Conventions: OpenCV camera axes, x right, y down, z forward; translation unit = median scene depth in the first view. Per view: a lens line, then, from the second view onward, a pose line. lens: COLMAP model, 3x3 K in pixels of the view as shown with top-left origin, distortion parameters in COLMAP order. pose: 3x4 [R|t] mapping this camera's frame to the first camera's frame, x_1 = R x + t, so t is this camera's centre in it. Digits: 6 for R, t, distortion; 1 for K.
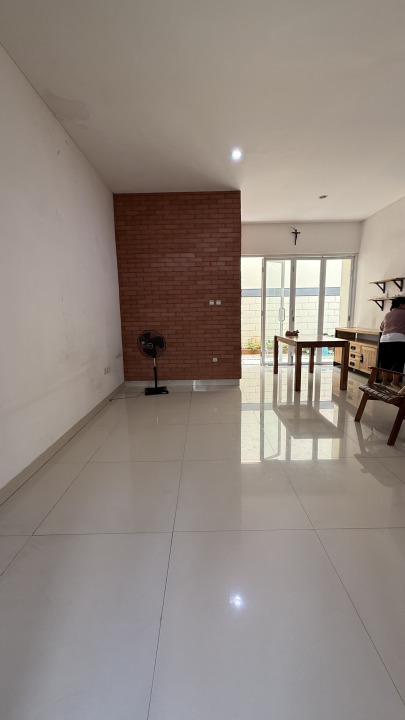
lens RADIAL K [[289.7, 0, 202.5], [0, 289.7, 360.0], [0, 0, 1]] dist [-0.000646, 0.000008]
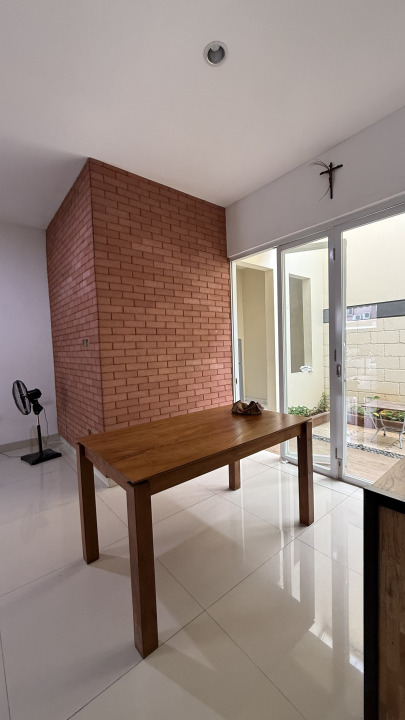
lens RADIAL K [[289.7, 0, 202.5], [0, 289.7, 360.0], [0, 0, 1]] dist [-0.000646, 0.000008]
pose [[0.629669, 0.034746, -0.776086, 0.529220], [-0.102465, 0.993986, -0.038632, -0.123790], [0.770077, 0.103847, 0.629443, 0.600036]]
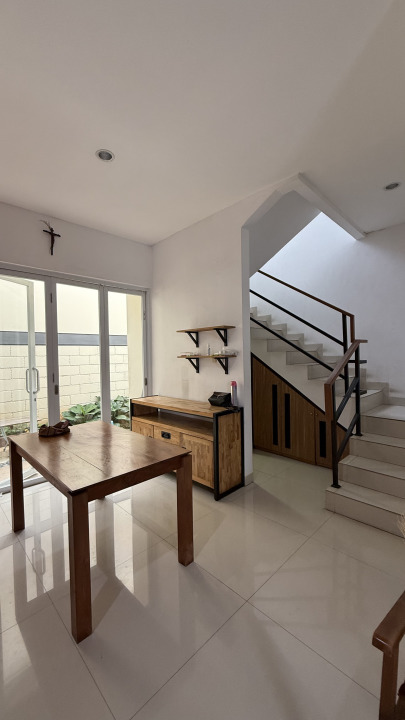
lens RADIAL K [[289.7, 0, 202.5], [0, 289.7, 360.0], [0, 0, 1]] dist [-0.000646, 0.000008]
pose [[0.719421, -0.007659, 0.694532, 0.141786], [0.116483, 0.987108, -0.109772, -0.108154], [-0.684737, 0.159873, 0.711038, 0.442606]]
